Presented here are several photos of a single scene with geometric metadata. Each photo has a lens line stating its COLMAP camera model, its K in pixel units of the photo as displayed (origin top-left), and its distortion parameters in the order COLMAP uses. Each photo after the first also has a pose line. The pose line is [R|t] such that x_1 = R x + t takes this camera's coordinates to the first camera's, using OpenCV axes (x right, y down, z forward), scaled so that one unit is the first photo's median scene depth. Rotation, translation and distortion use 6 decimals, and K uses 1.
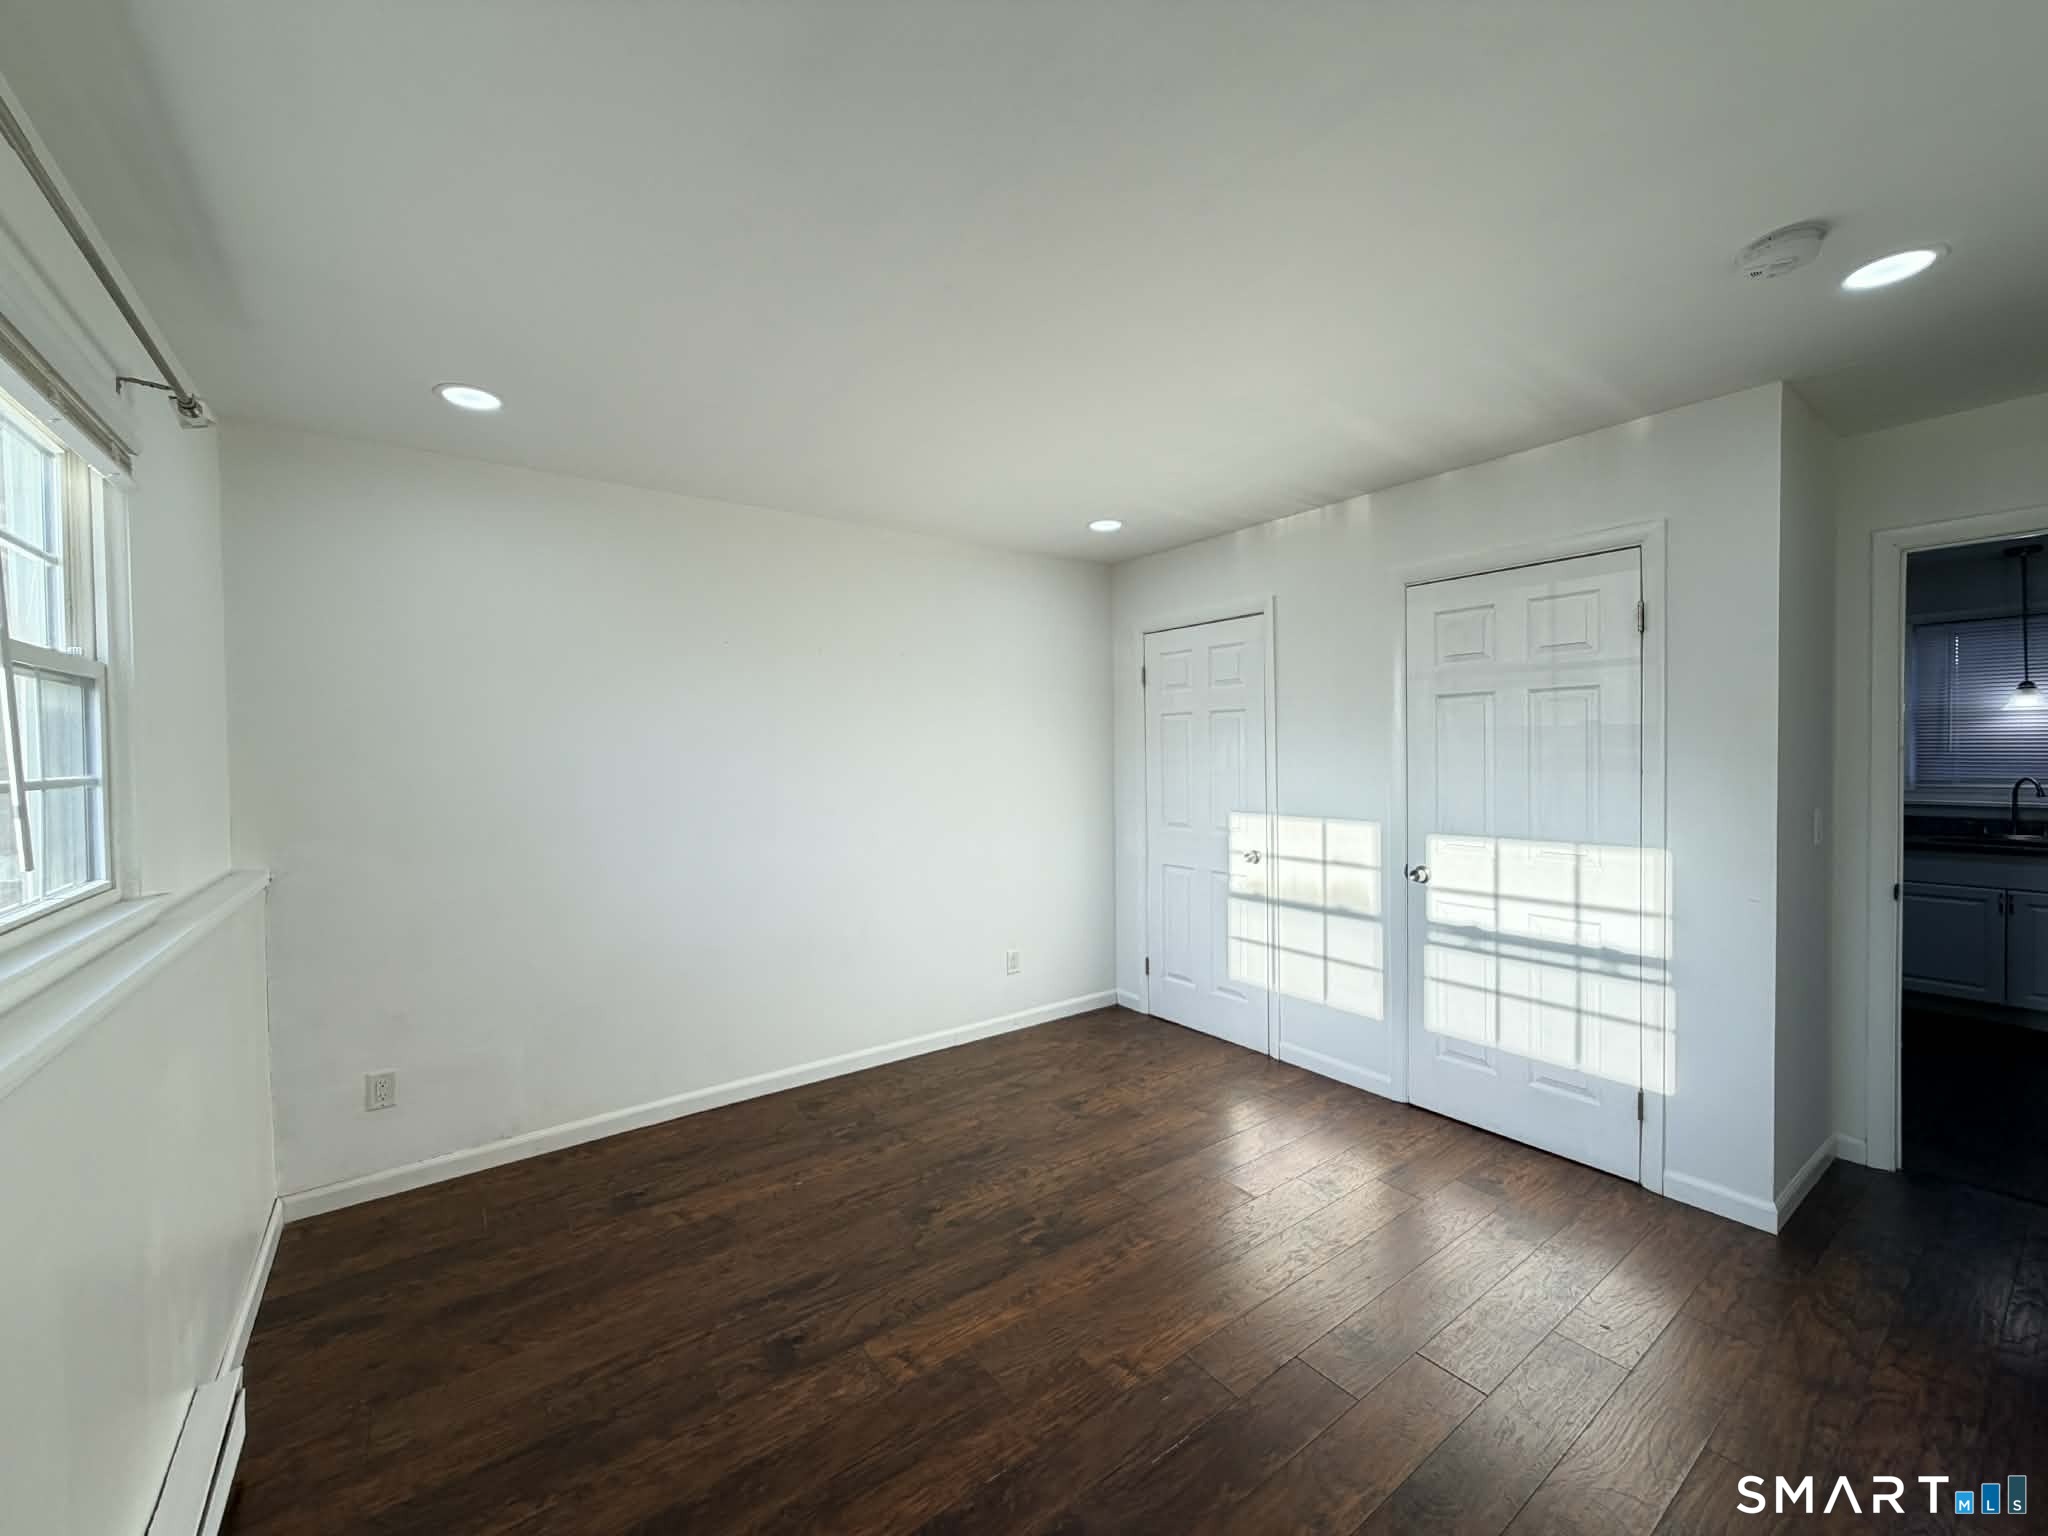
lens RADIAL K [[814.3, 0, 1019.8], [0, 814.3, 766.7], [0, 0, 1]] dist [-0.000819, 0.000185]
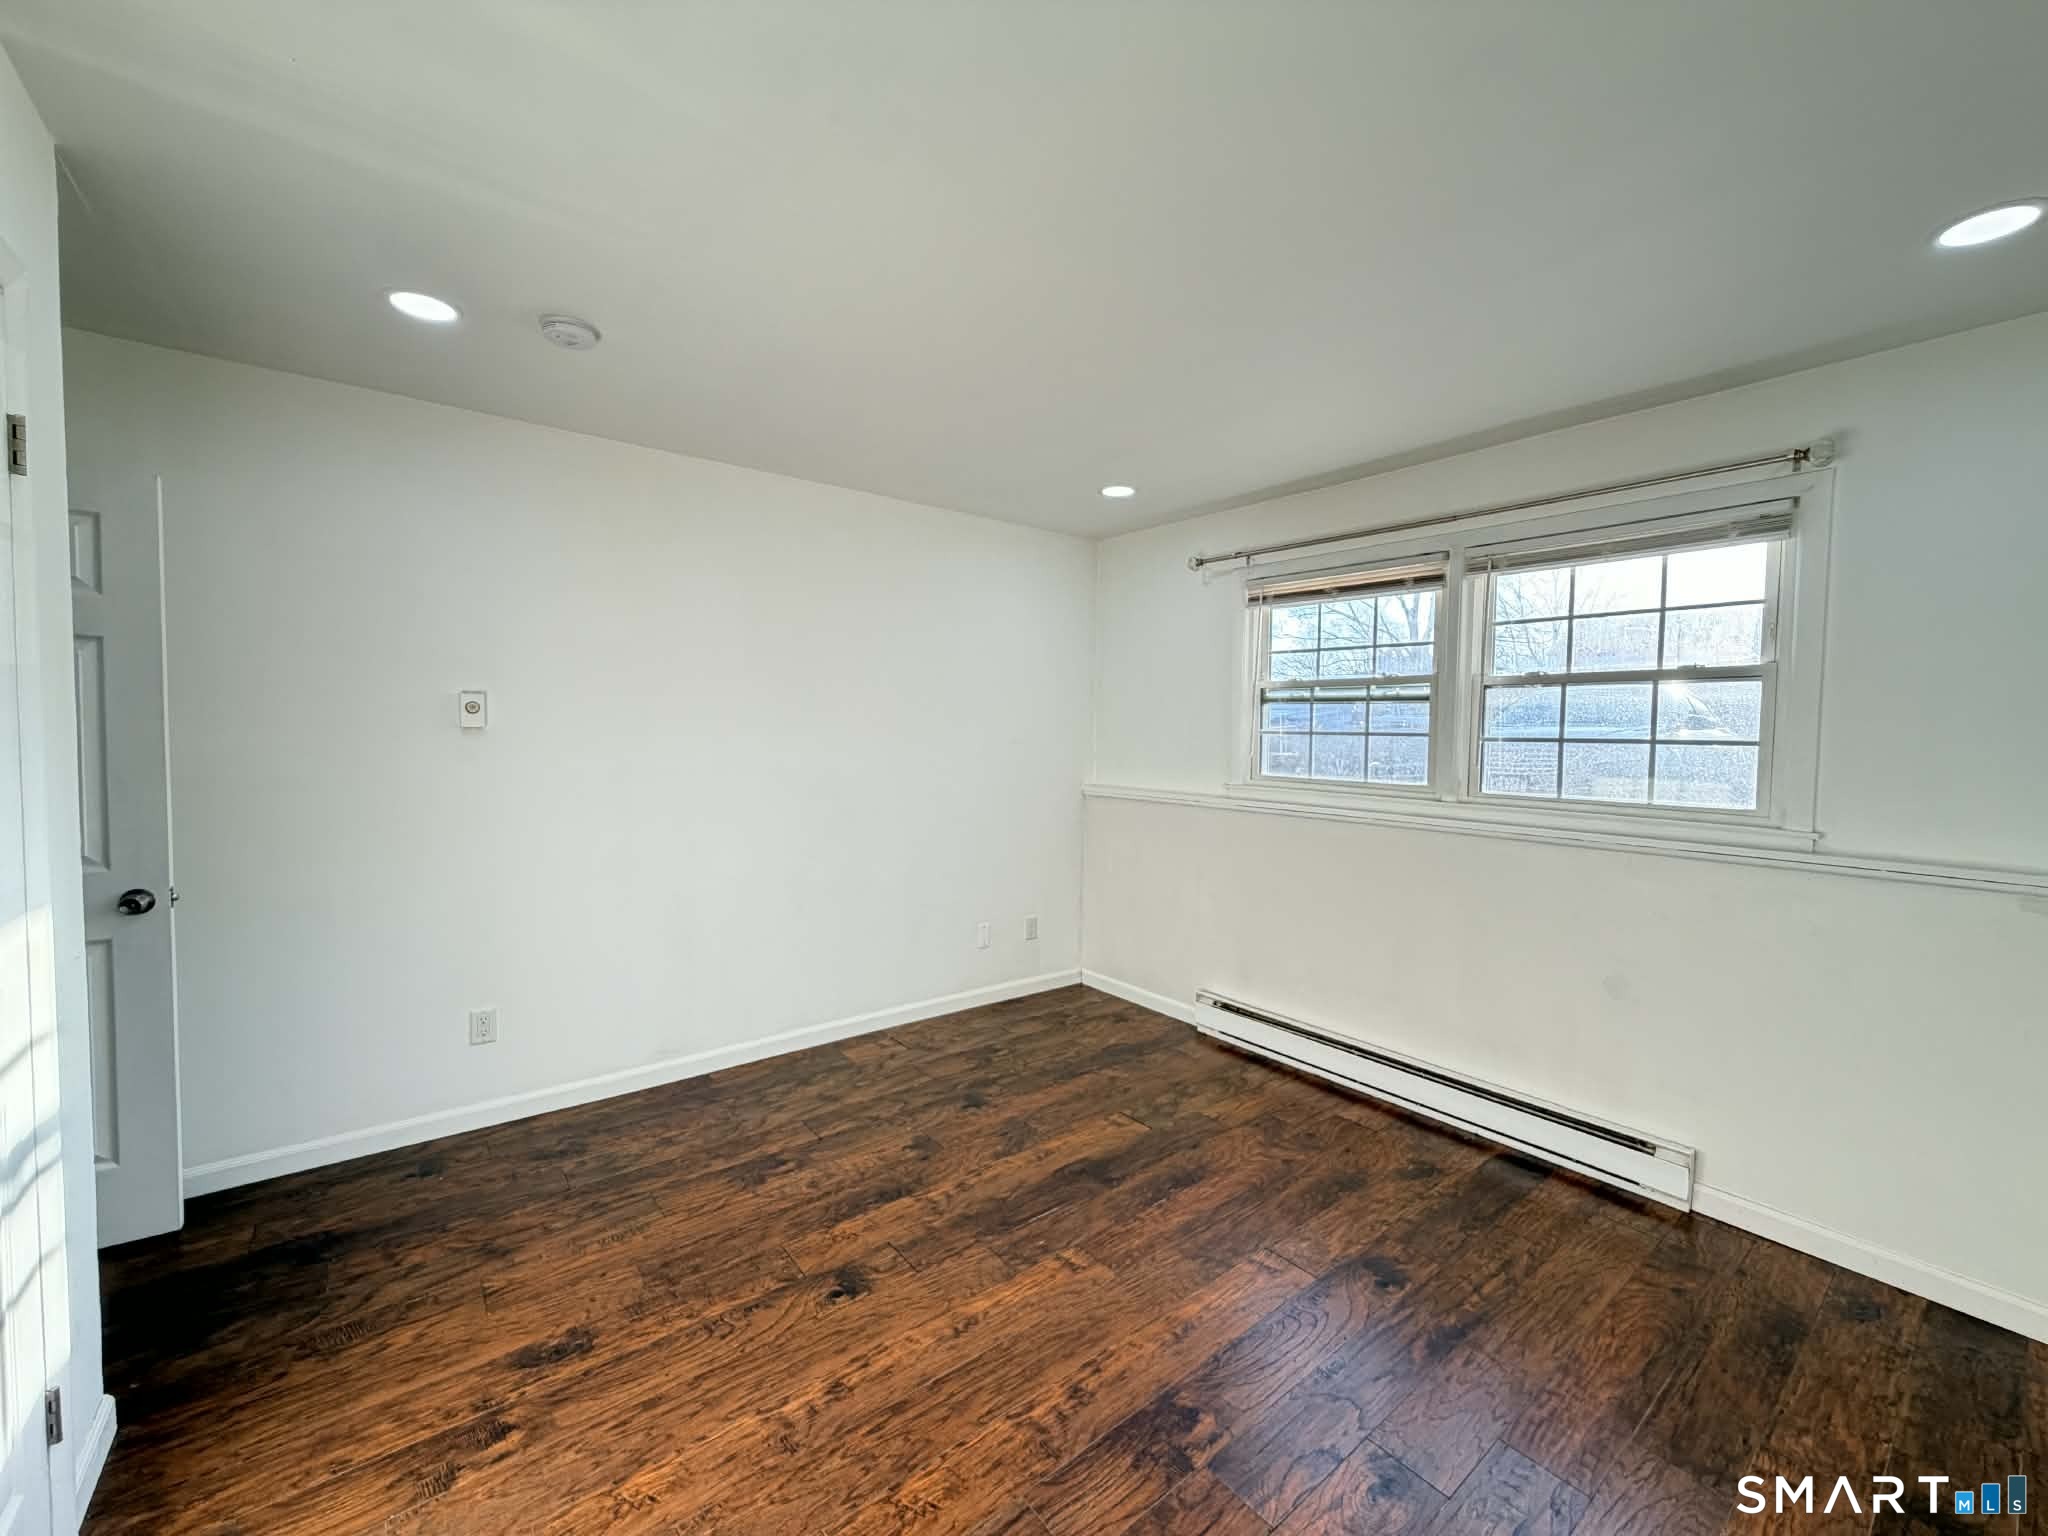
lens RADIAL K [[814.3, 0, 1021.9], [0, 814.3, 761.3], [0, 0, 1]] dist [-0.000819, 0.000185]
pose [[-0.999255, 0.002055, -0.038540, 0.226679], [-0.000425, 0.997934, 0.064245, -0.036724], [0.038593, 0.064213, -0.997190, 1.944153]]
